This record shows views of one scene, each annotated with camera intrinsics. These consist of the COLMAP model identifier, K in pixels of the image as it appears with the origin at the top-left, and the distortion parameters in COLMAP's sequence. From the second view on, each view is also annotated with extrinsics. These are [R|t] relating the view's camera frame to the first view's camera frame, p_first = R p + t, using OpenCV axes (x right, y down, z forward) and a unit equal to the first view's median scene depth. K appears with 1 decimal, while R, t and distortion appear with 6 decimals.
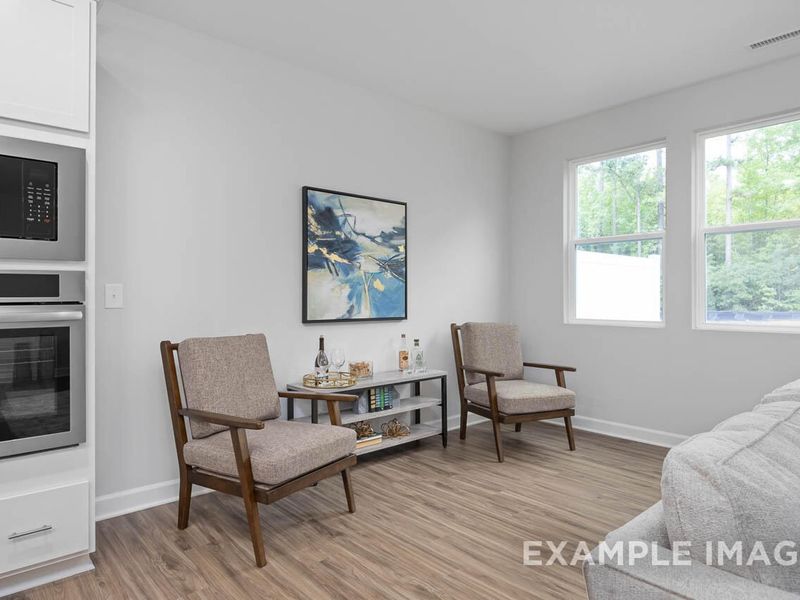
lens RADIAL K [[508.0, 0, 402.9], [0, 508.0, 293.6], [0, 0, 1]] dist [-0.005684, -0.002706]
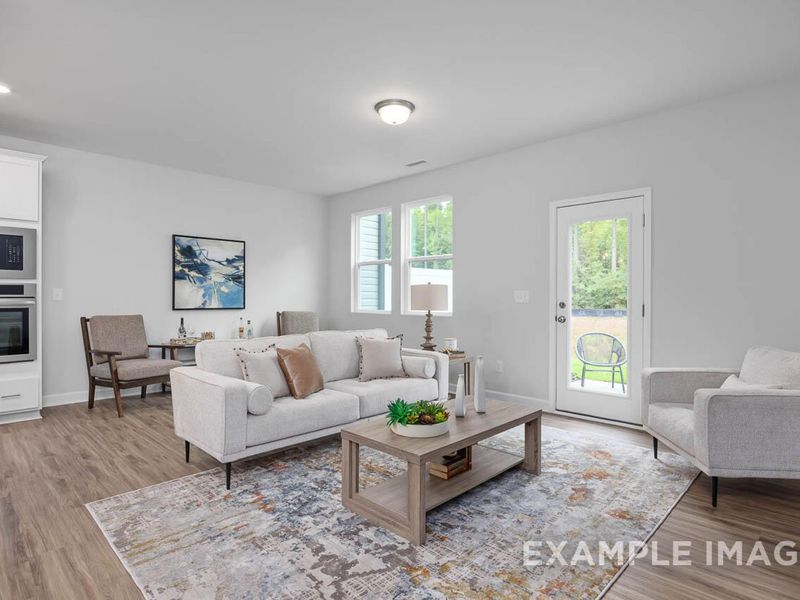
lens RADIAL K [[457.5, 0, 405.0], [0, 457.5, 298.2], [0, 0, 1]] dist [-0.007937, 0.002301]
pose [[0.998557, 0.005976, 0.053373, 0.526297], [-0.006517, 0.999929, 0.009961, -0.005408], [-0.053309, -0.010295, 0.998525, -0.647909]]
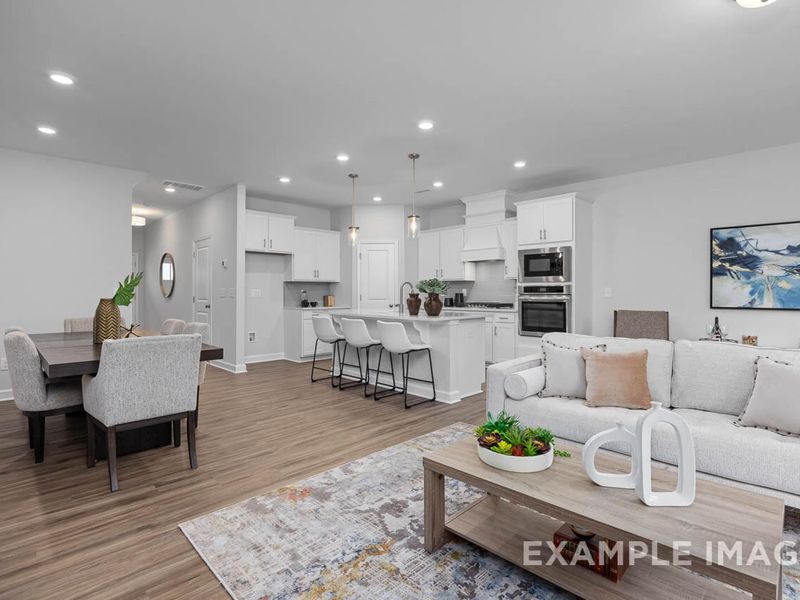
lens RADIAL K [[408.5, 0, 396.7], [0, 408.5, 296.4], [0, 0, 1]] dist [-0.005987, -0.000301]
pose [[0.042245, 0.015758, -0.998983, 1.096303], [0.007942, 0.999839, 0.016107, -0.011987], [0.999076, -0.008614, 0.042113, -0.114771]]
